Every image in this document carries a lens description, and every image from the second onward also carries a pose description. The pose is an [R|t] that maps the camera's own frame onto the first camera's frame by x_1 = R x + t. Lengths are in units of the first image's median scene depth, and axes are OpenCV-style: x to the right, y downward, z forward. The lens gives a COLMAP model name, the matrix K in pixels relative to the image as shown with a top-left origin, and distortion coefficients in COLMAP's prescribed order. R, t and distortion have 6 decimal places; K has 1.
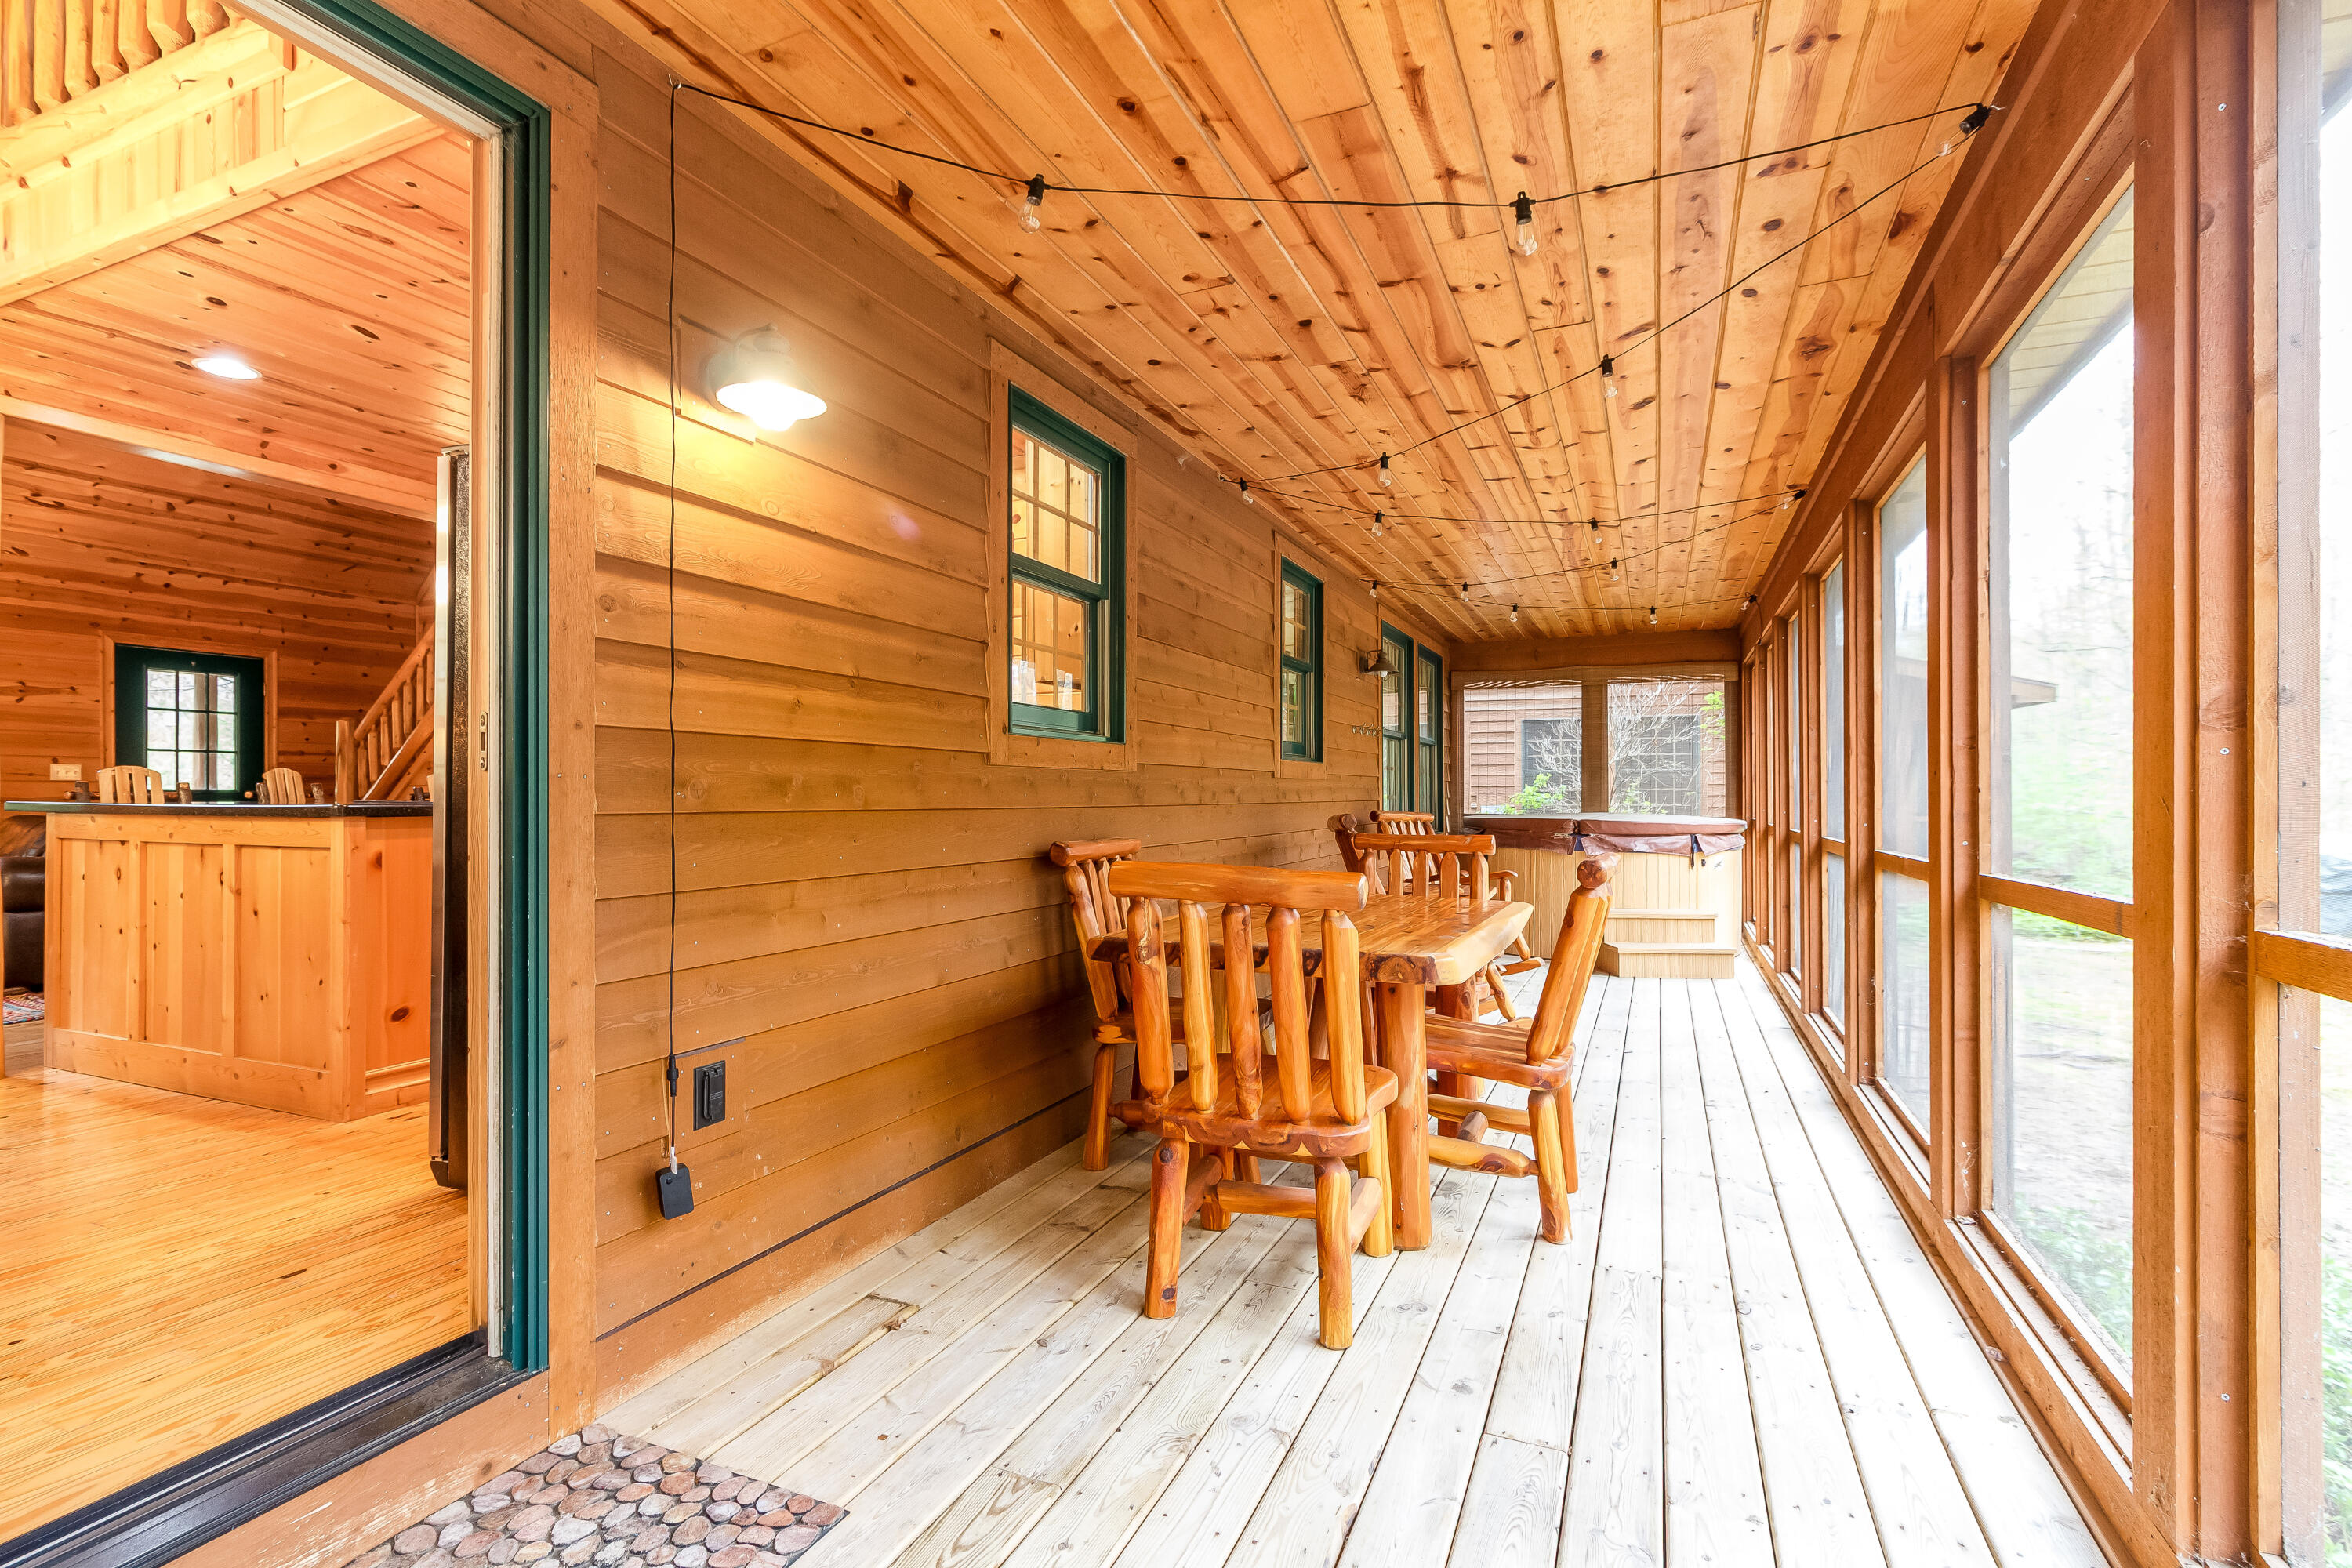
lens RADIAL K [[1099.0, 0, 1175.8], [0, 1099.0, 785.5], [0, 0, 1]] dist [0.005001, -0.000874]
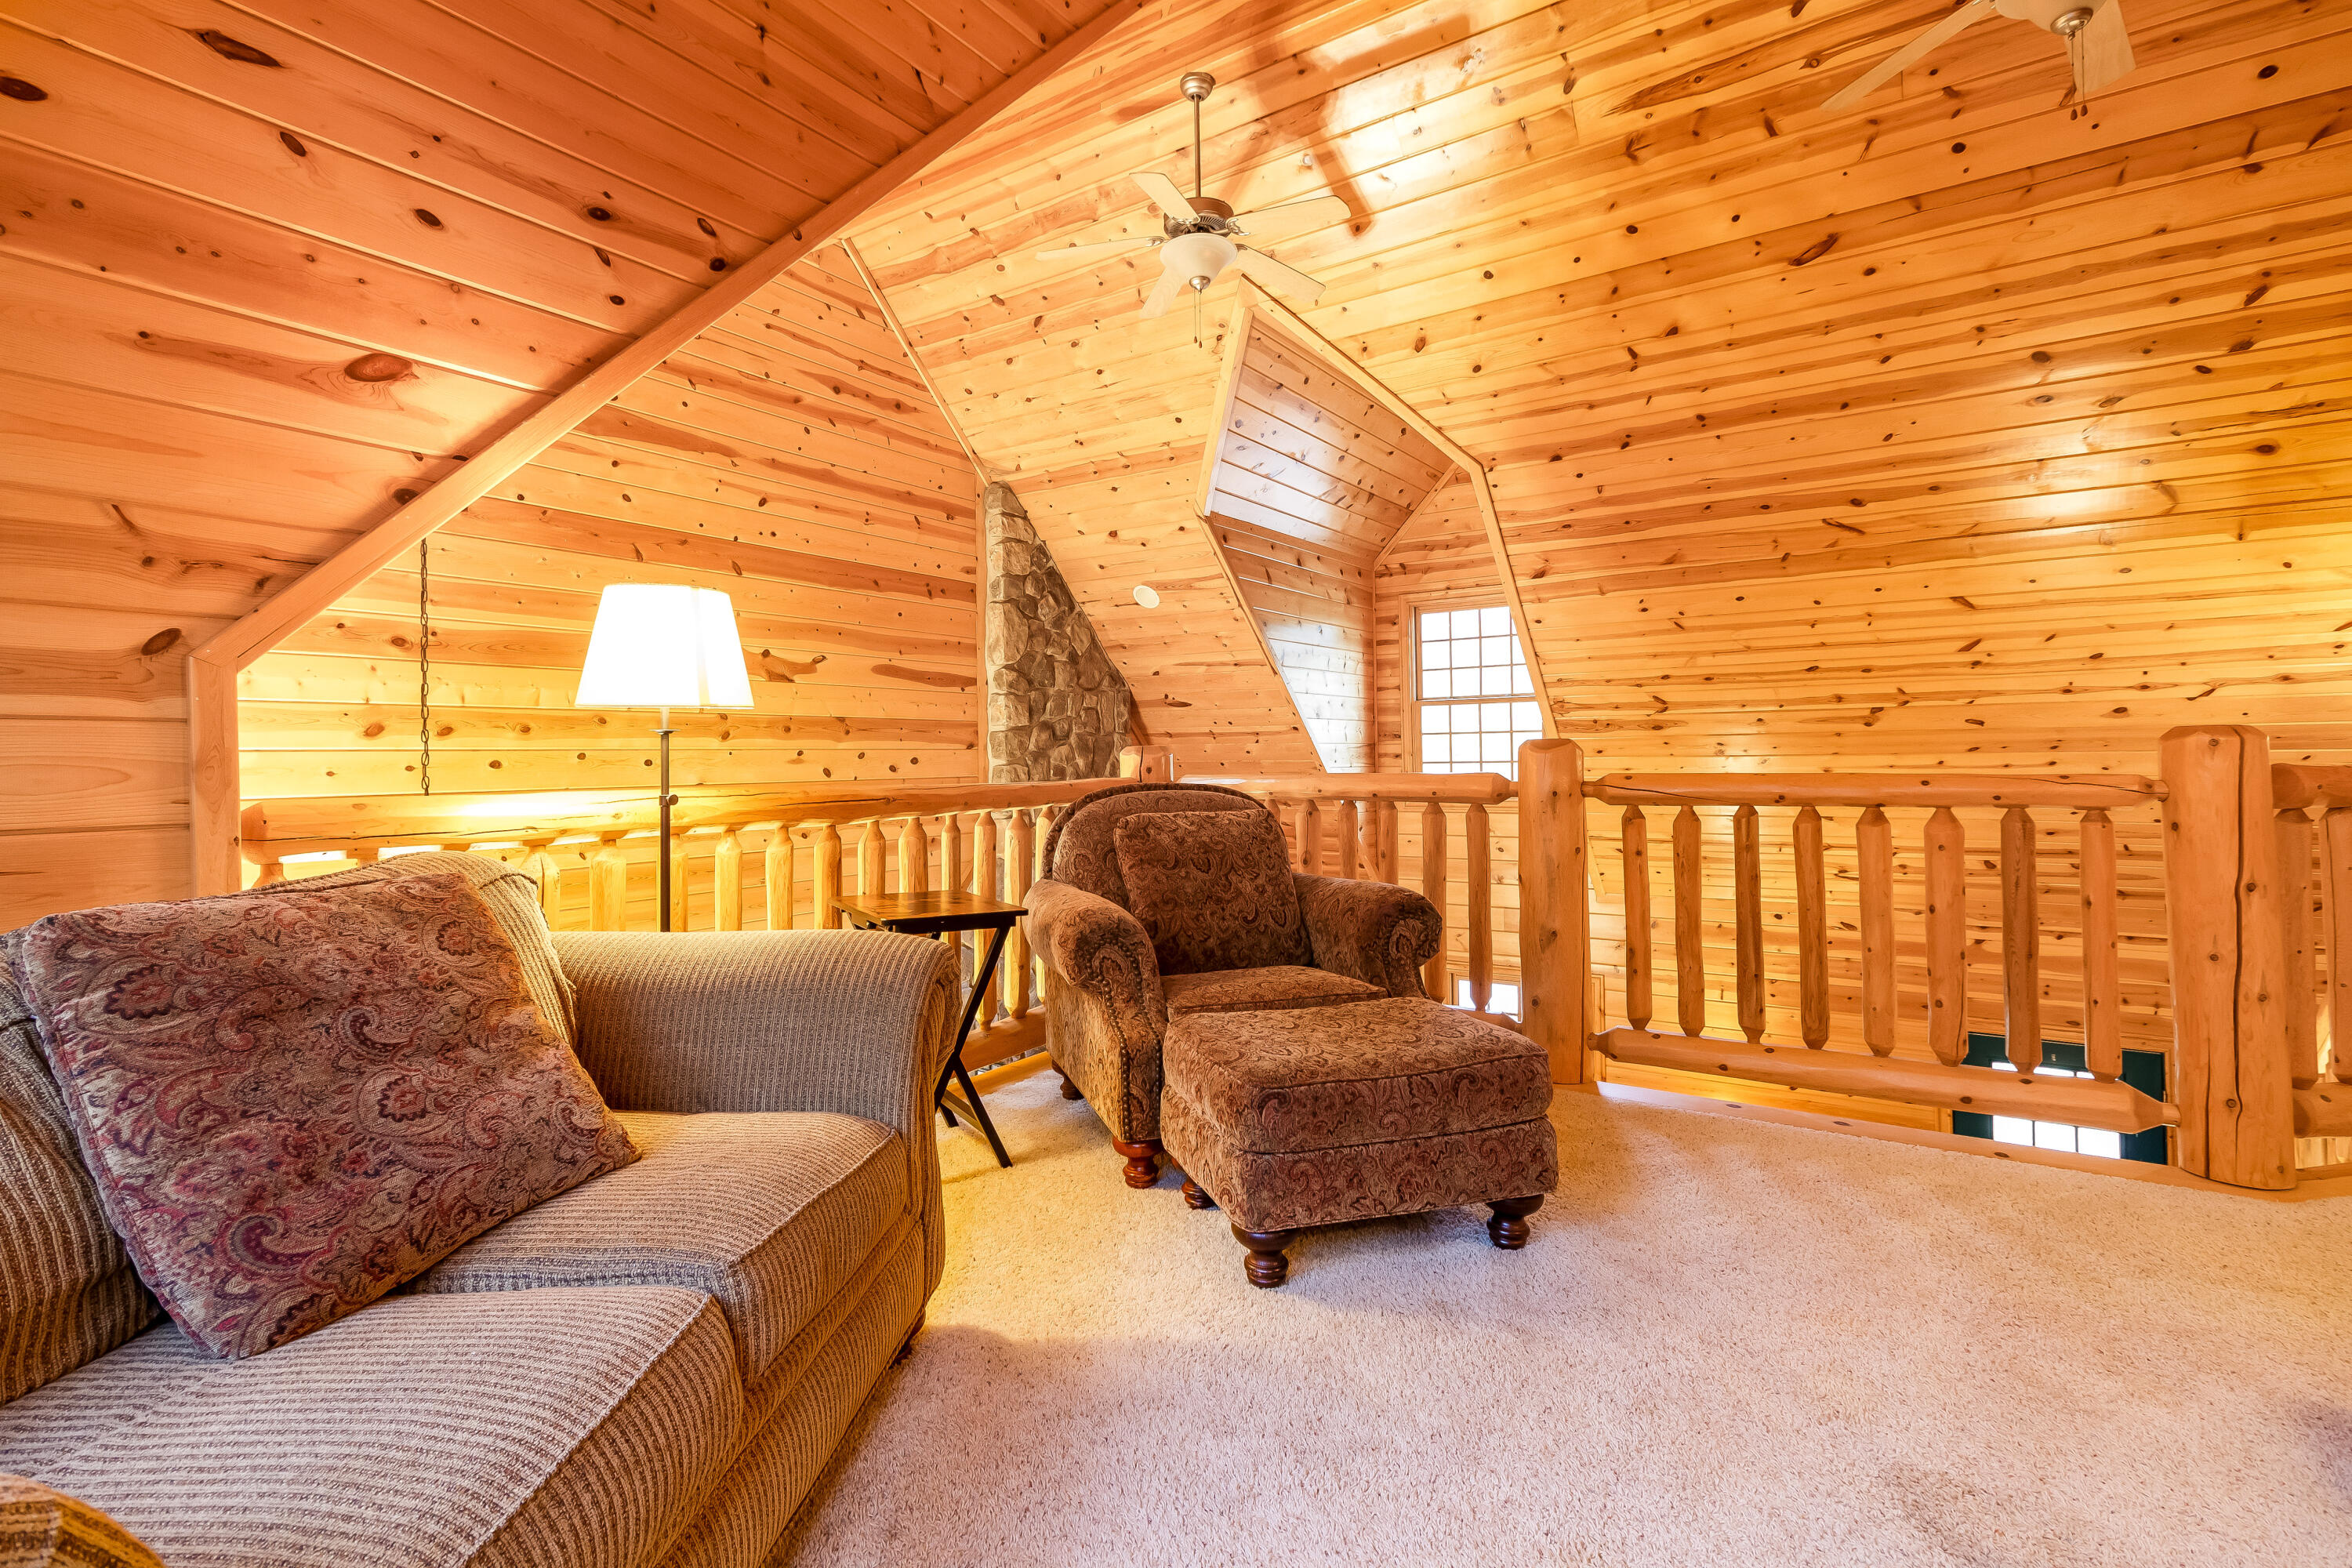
lens RADIAL K [[1099.0, 0, 1157.2], [0, 1099.0, 742.7], [0, 0, 1]] dist [0.005001, -0.000874]
pose [[-0.171902, -0.007512, -0.985085, -0.070023], [0.023986, 0.999643, -0.011808, -0.352409], [0.984822, -0.025658, -0.171661, 0.588457]]
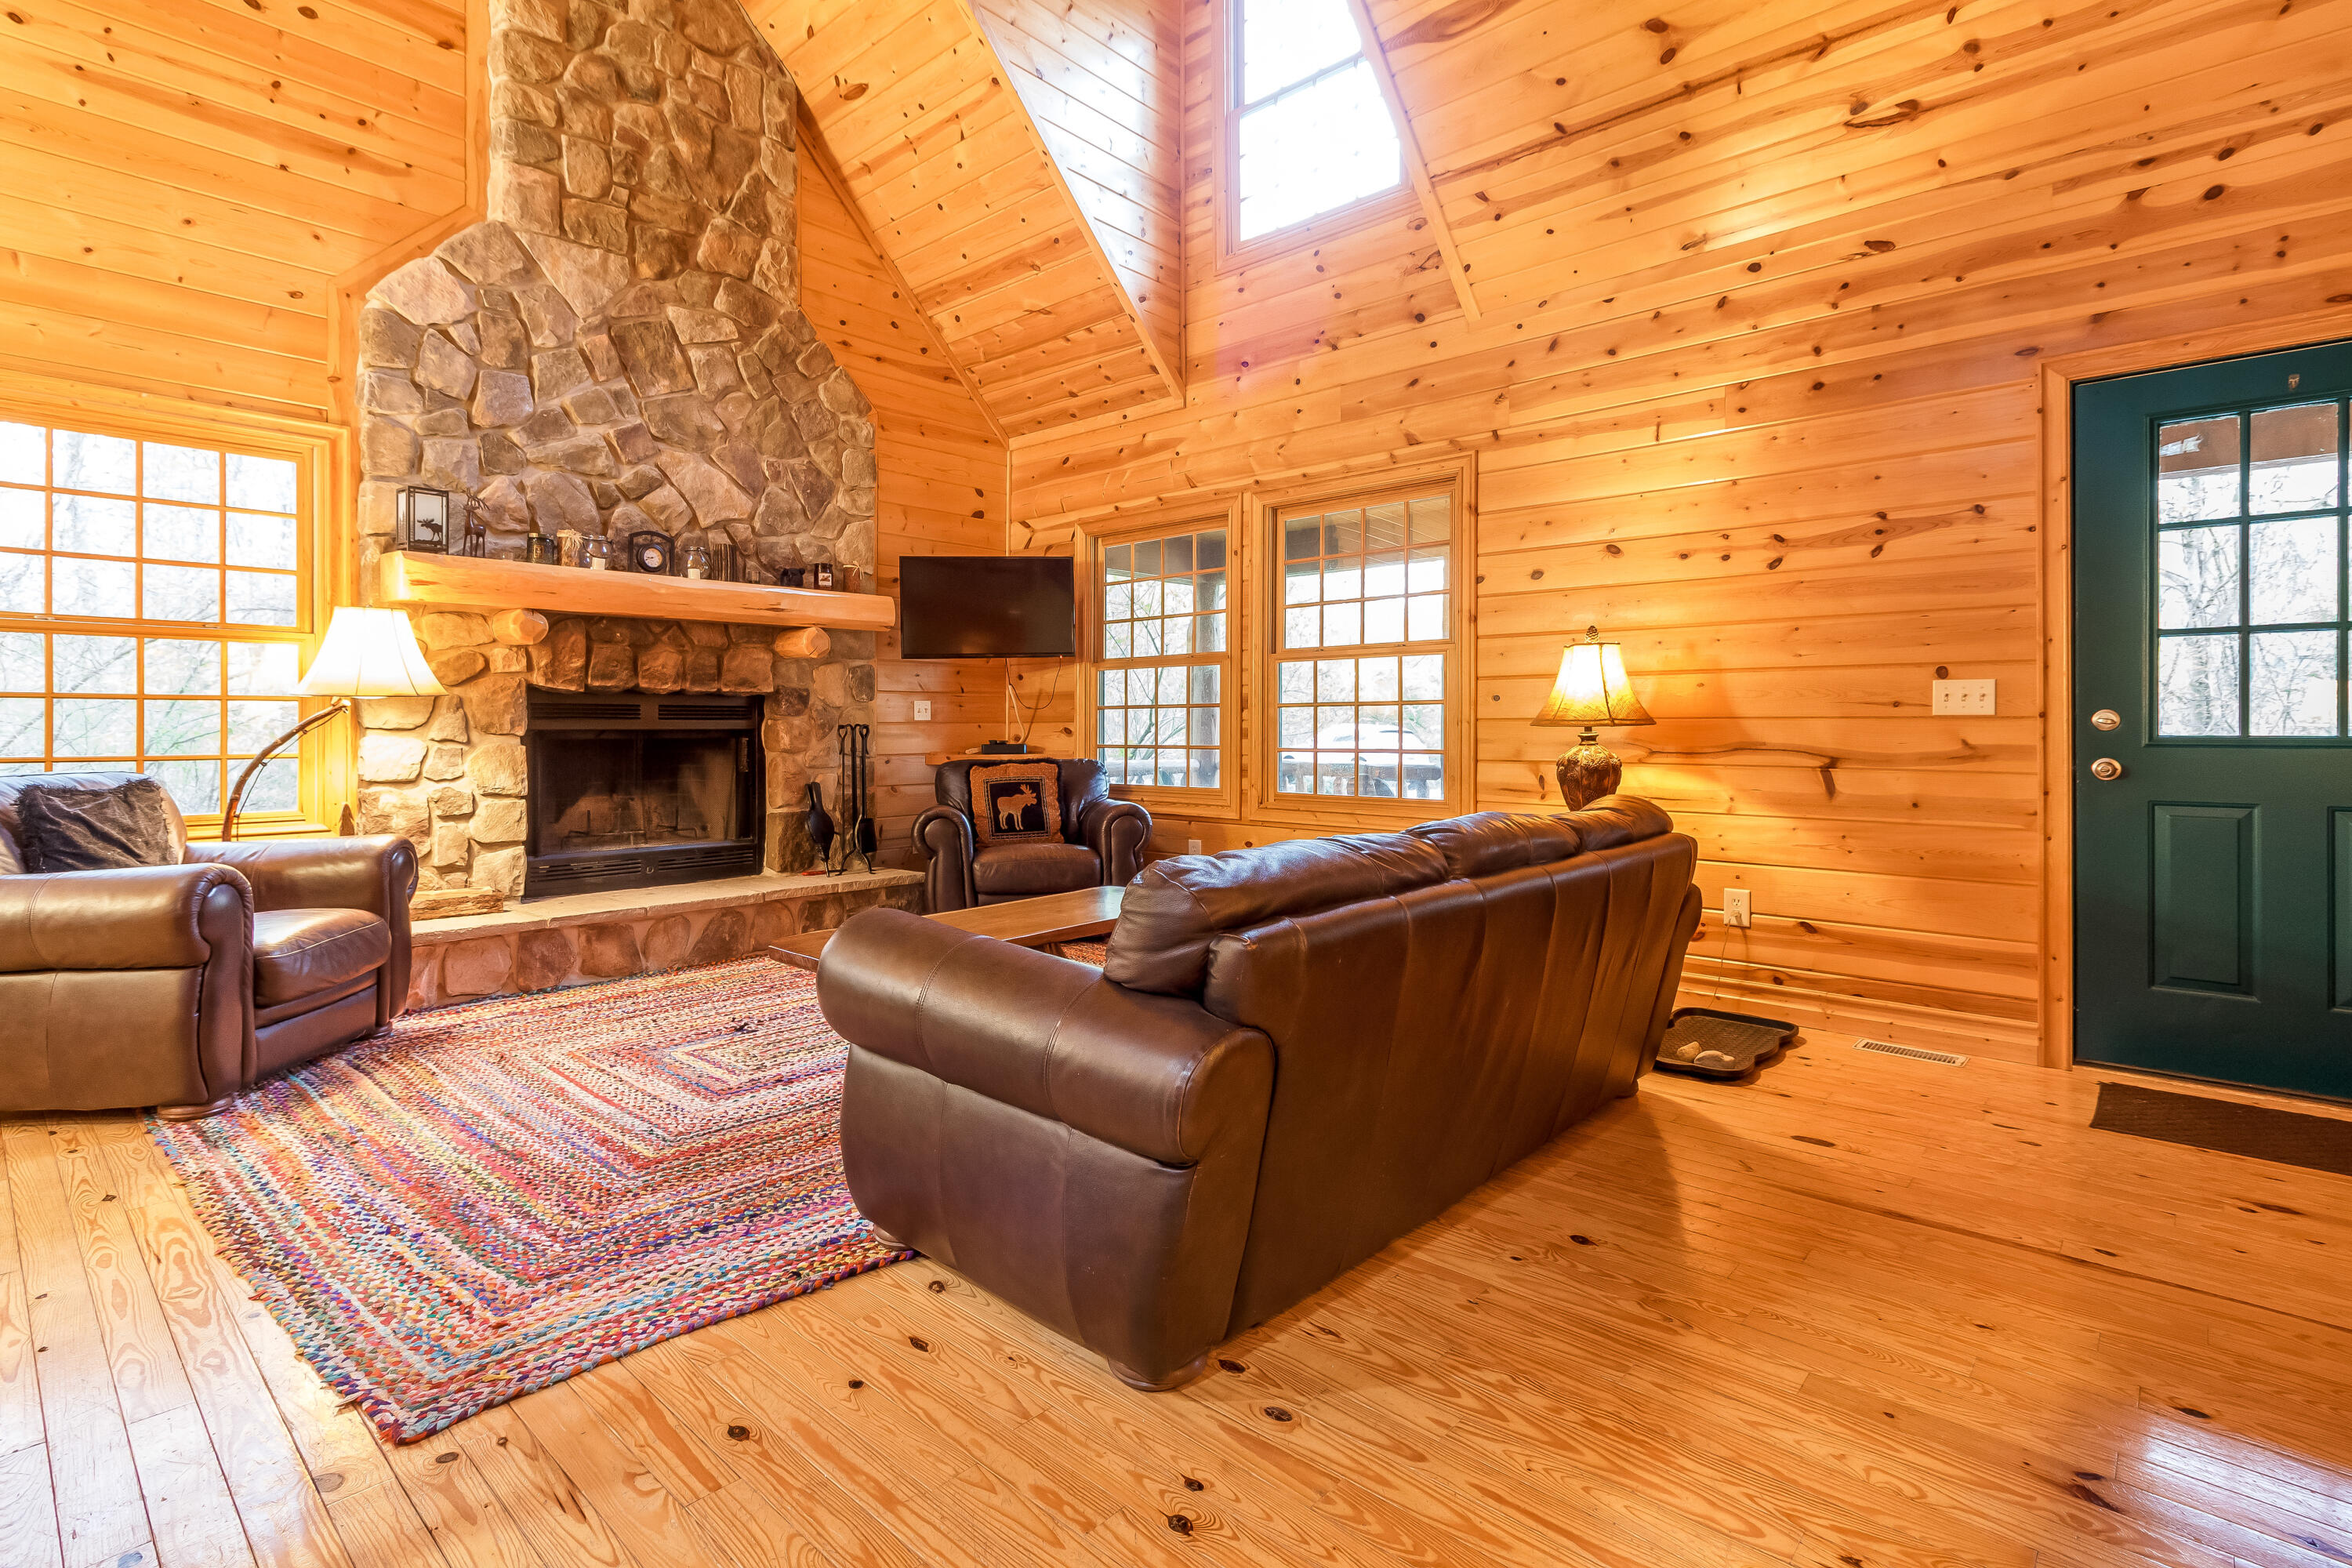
lens RADIAL K [[1099.0, 0, 1146.3], [0, 1099.0, 723.2], [0, 0, 1]] dist [0.005001, -0.000874]
pose [[-0.318639, -0.001328, -0.947875, -0.470669], [0.007835, 0.999961, -0.004034, -0.002115], [0.947844, -0.008712, -0.318616, 0.822951]]
